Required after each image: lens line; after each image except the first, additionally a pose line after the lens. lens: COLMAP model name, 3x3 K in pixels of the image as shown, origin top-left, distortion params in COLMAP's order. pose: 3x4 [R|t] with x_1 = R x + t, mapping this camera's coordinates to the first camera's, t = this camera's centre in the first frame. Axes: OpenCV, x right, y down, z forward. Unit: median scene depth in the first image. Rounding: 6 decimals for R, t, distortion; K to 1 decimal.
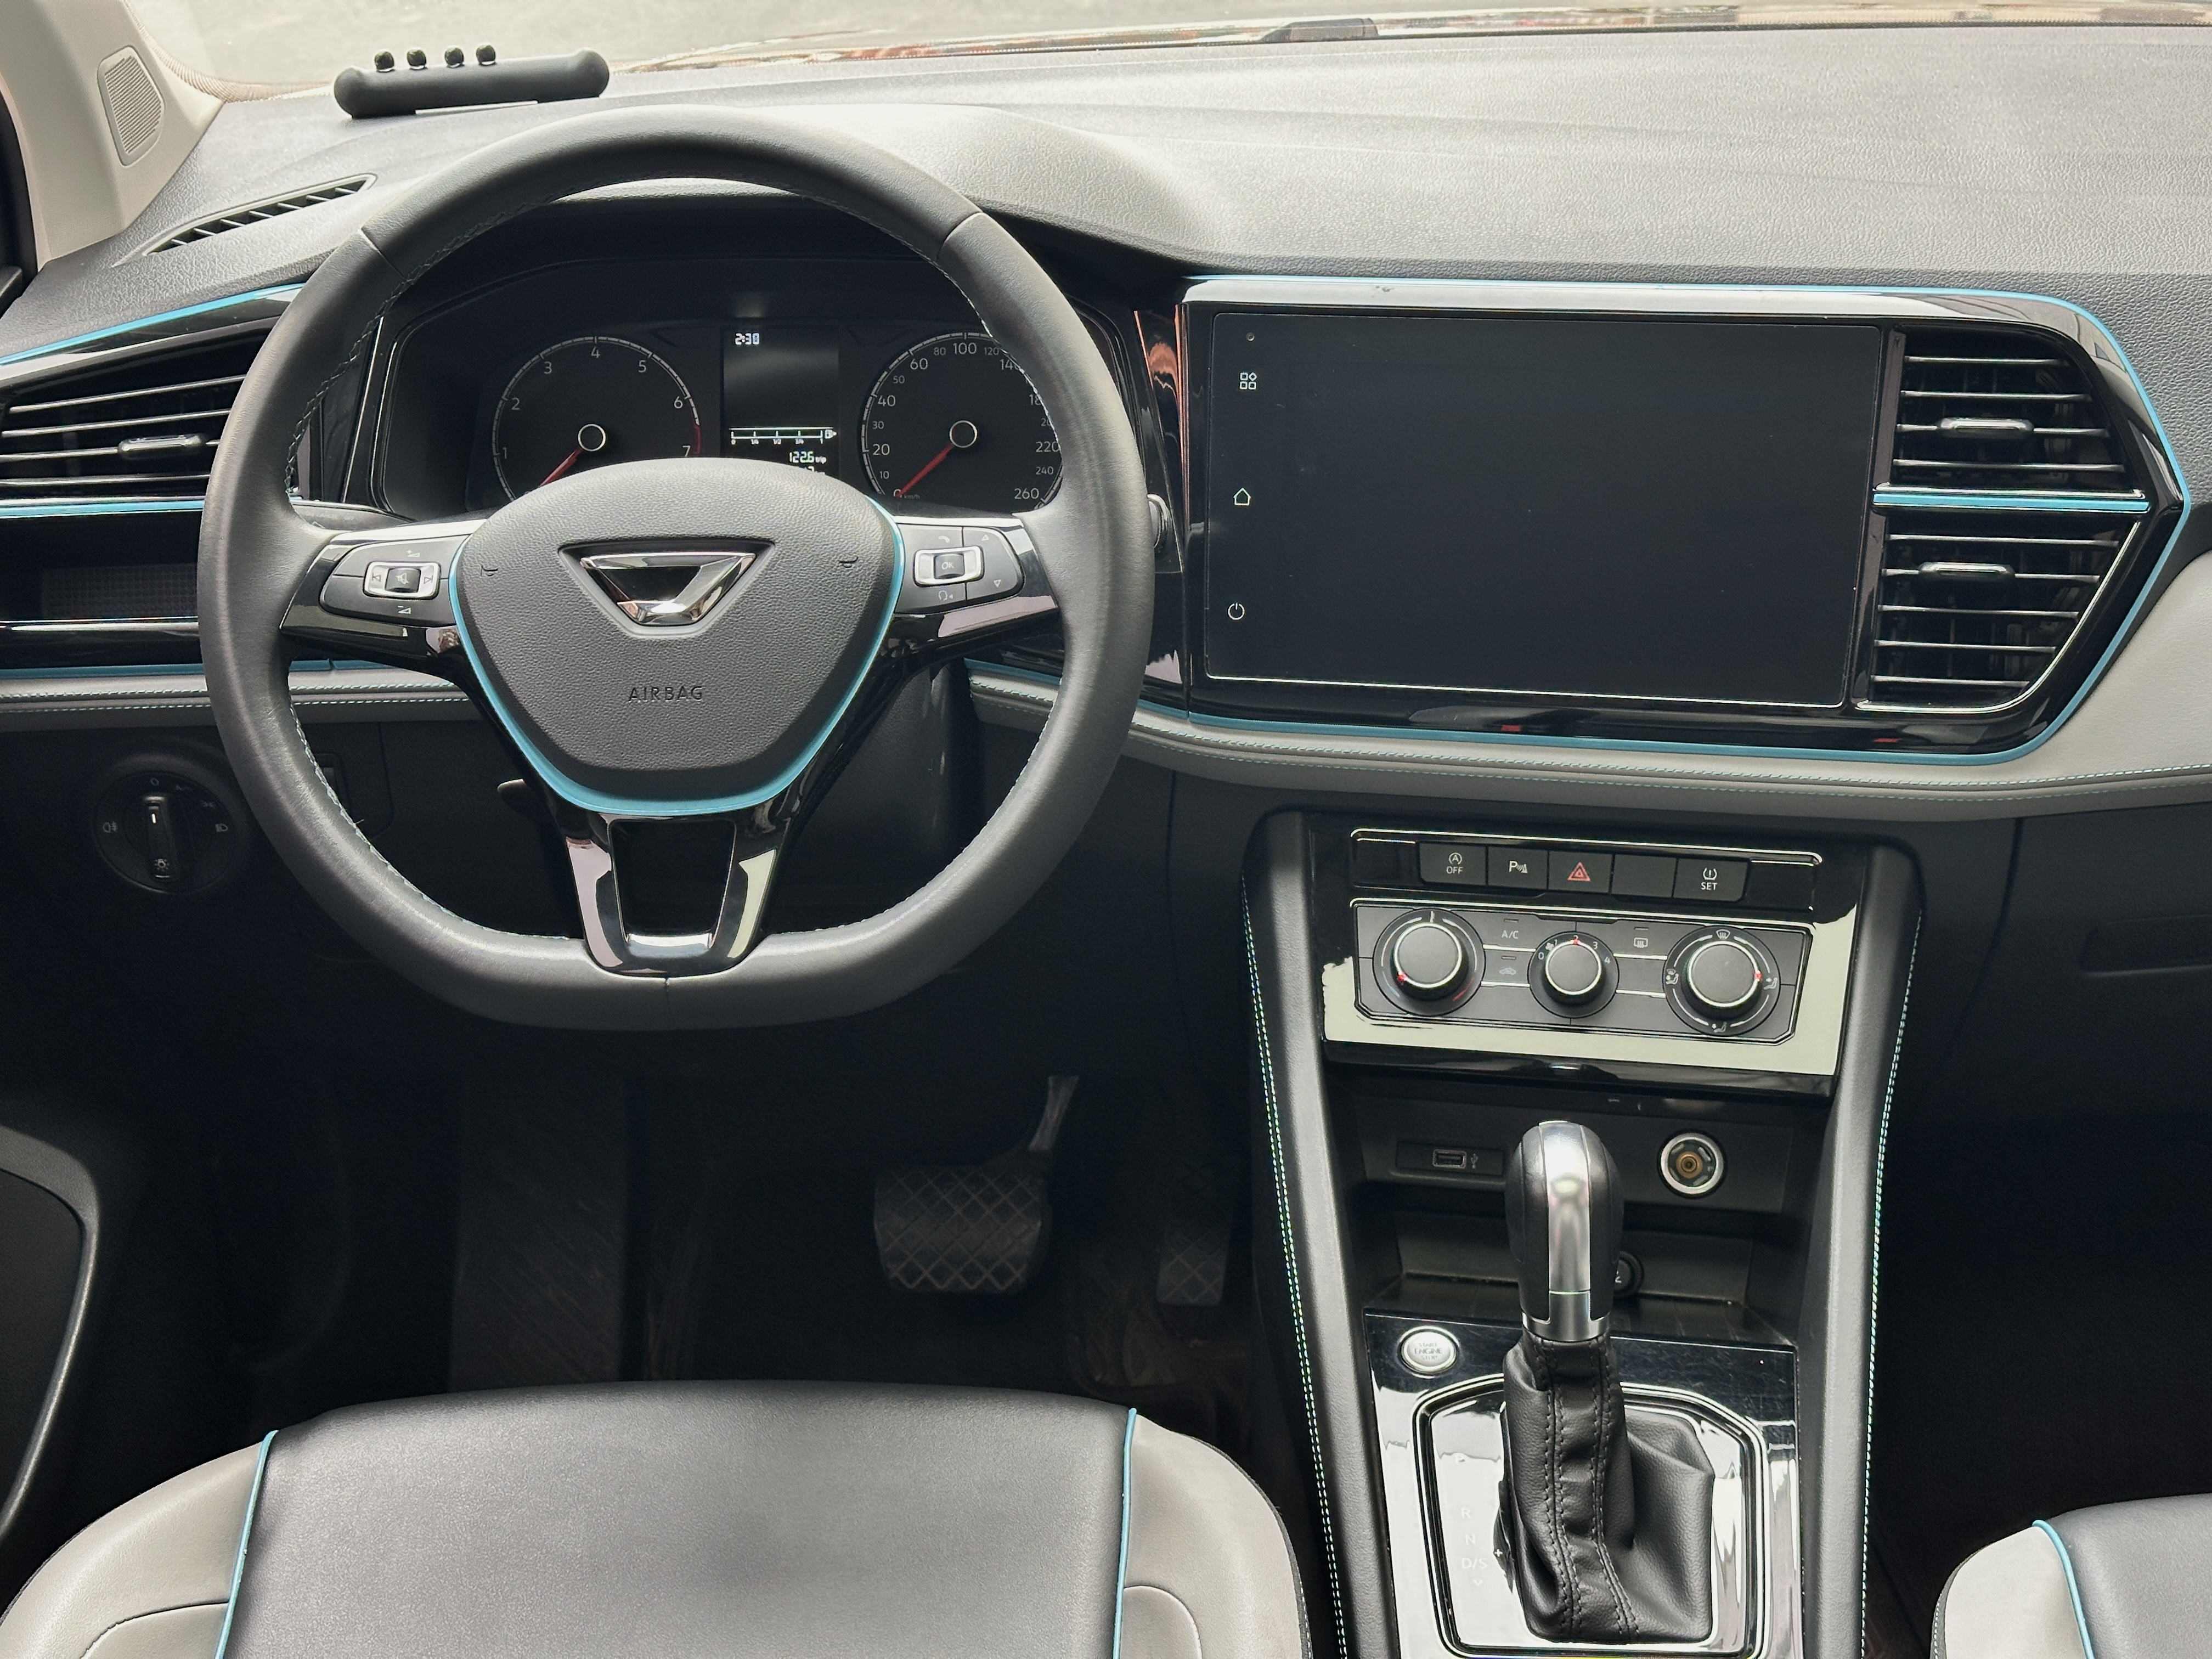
lens RADIAL K [[3011.6, 0, 1095.8], [0, 3011.6, 827.8], [0, 0, 1]] dist [0.100630, 0.000000]
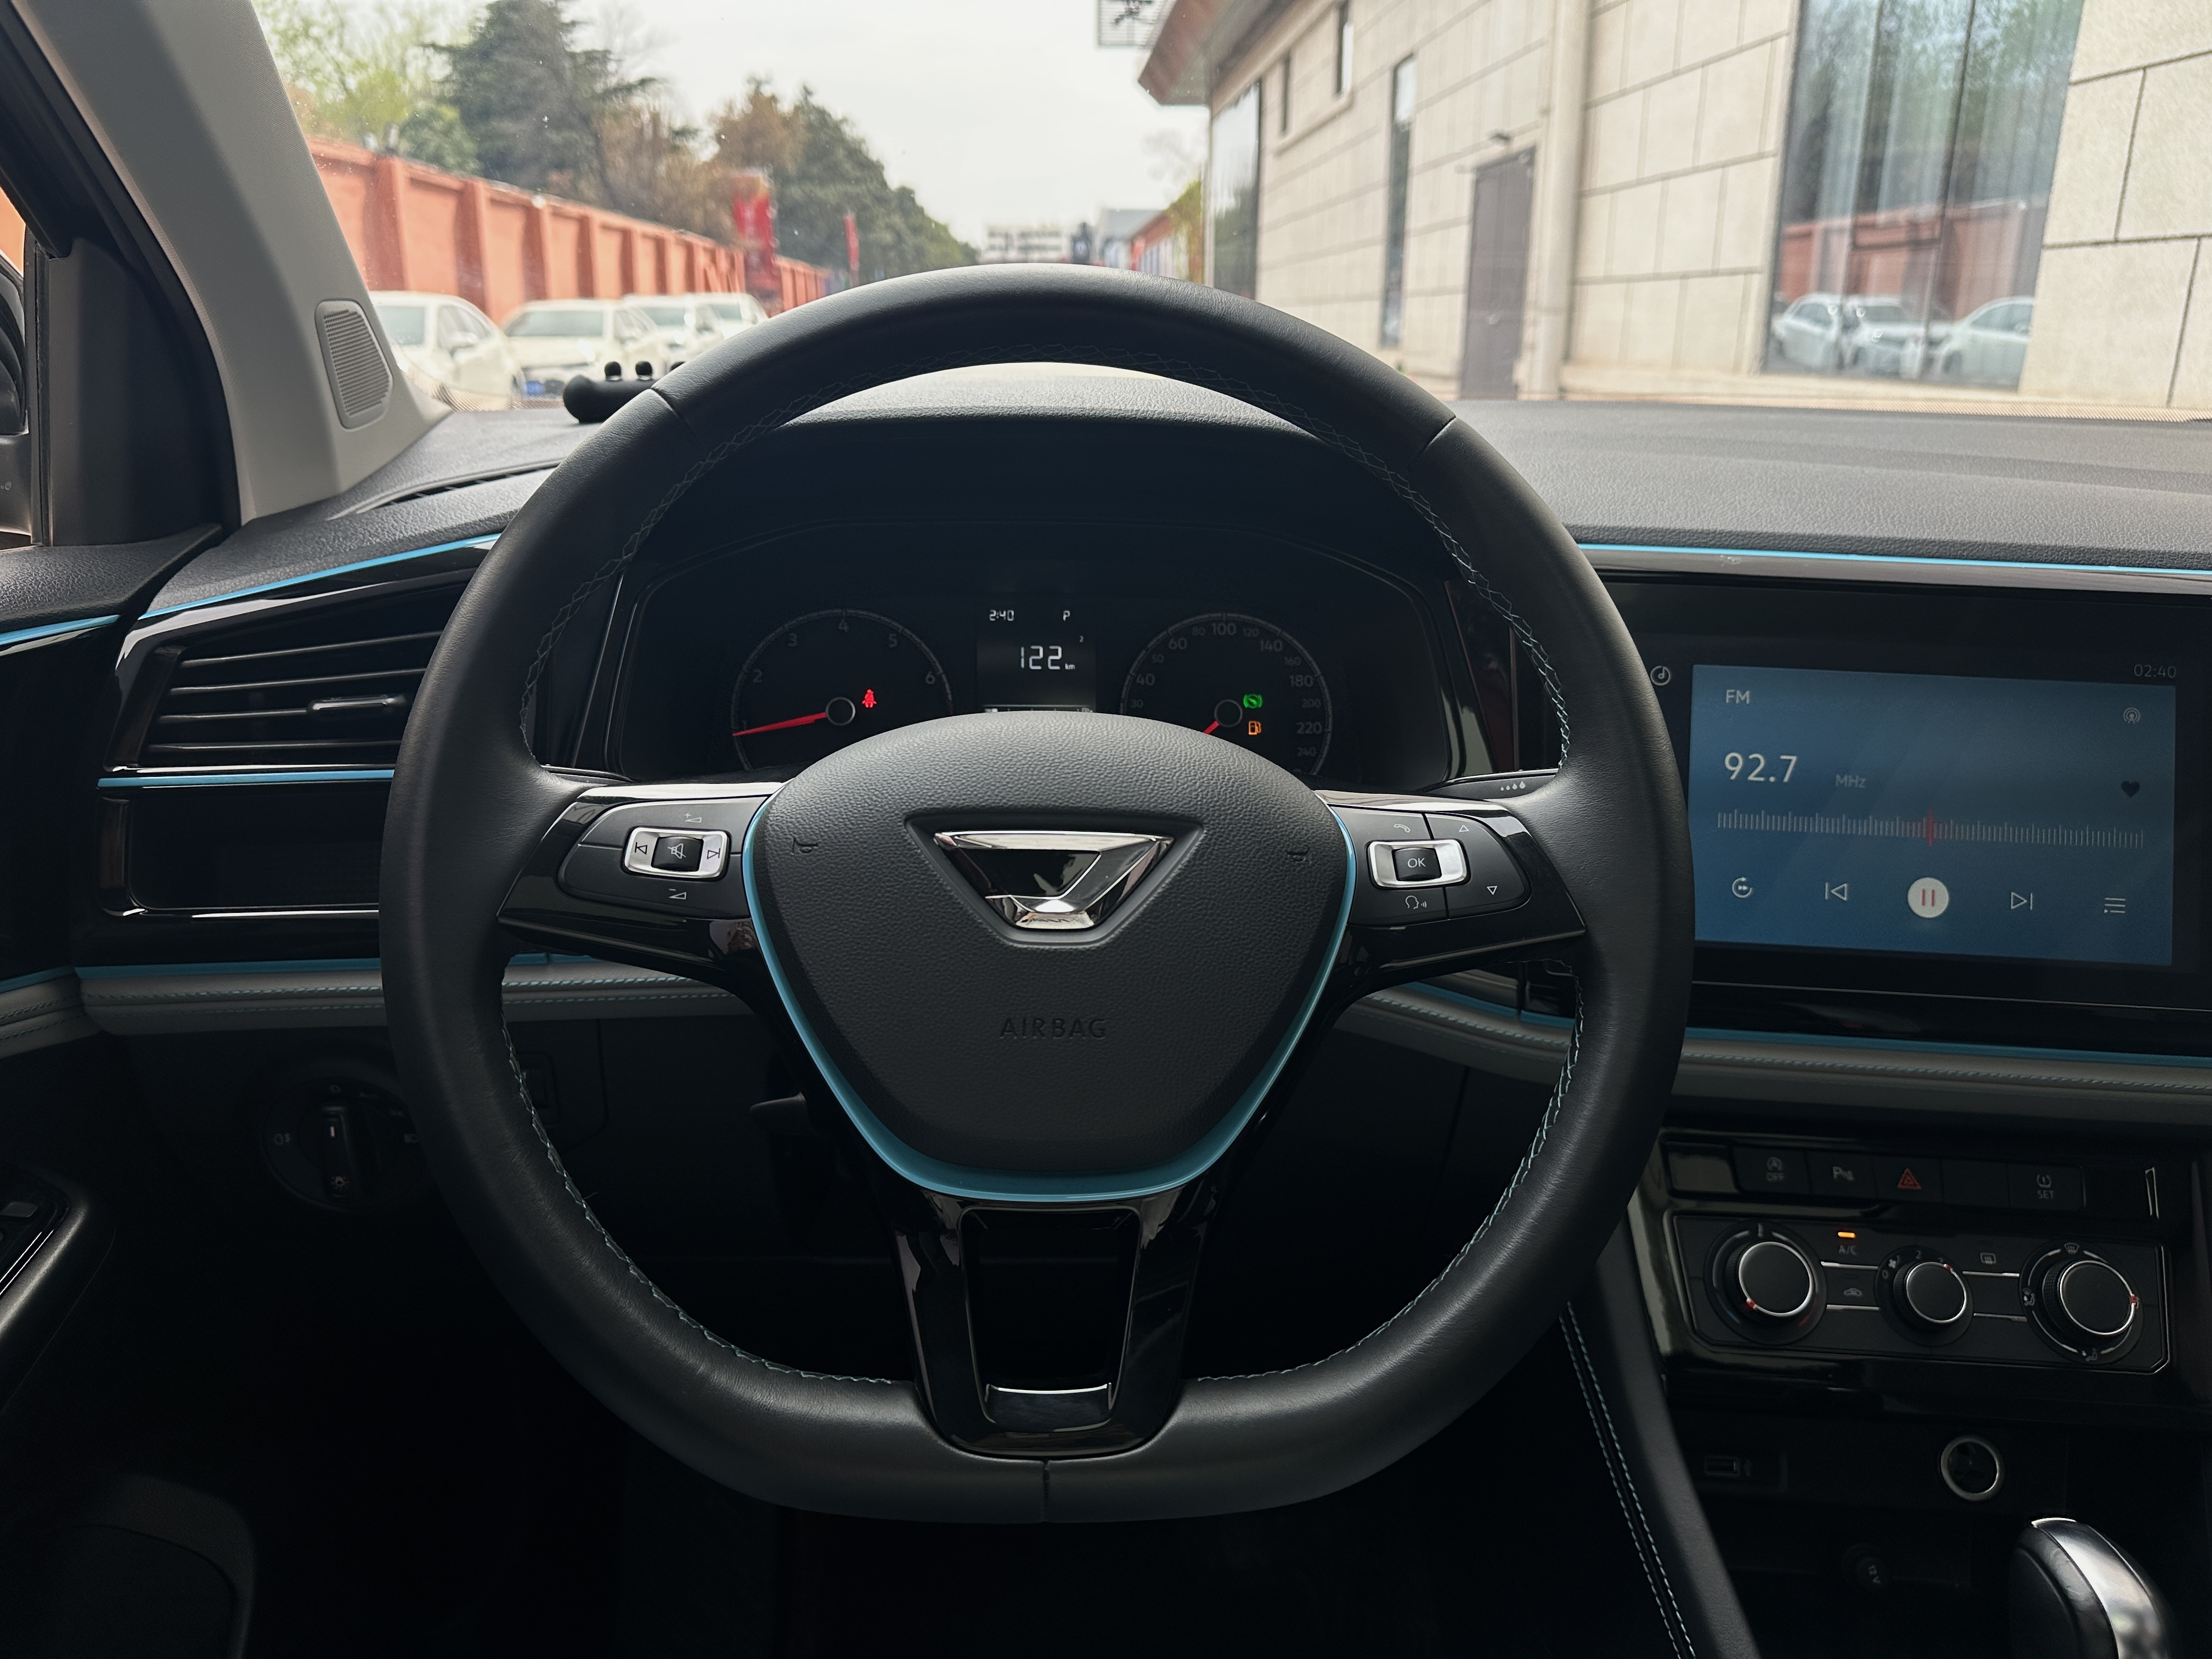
lens RADIAL K [[1581.5, 0, 1120.8], [0, 1581.5, 835.4], [0, 0, 1]] dist [0.026420, -0.034399]
pose [[0.993261, 0.008092, 0.115619, -0.149741], [0.003418, 0.995081, -0.099008, -0.046224], [-0.115851, 0.098736, 0.988347, 0.558310]]
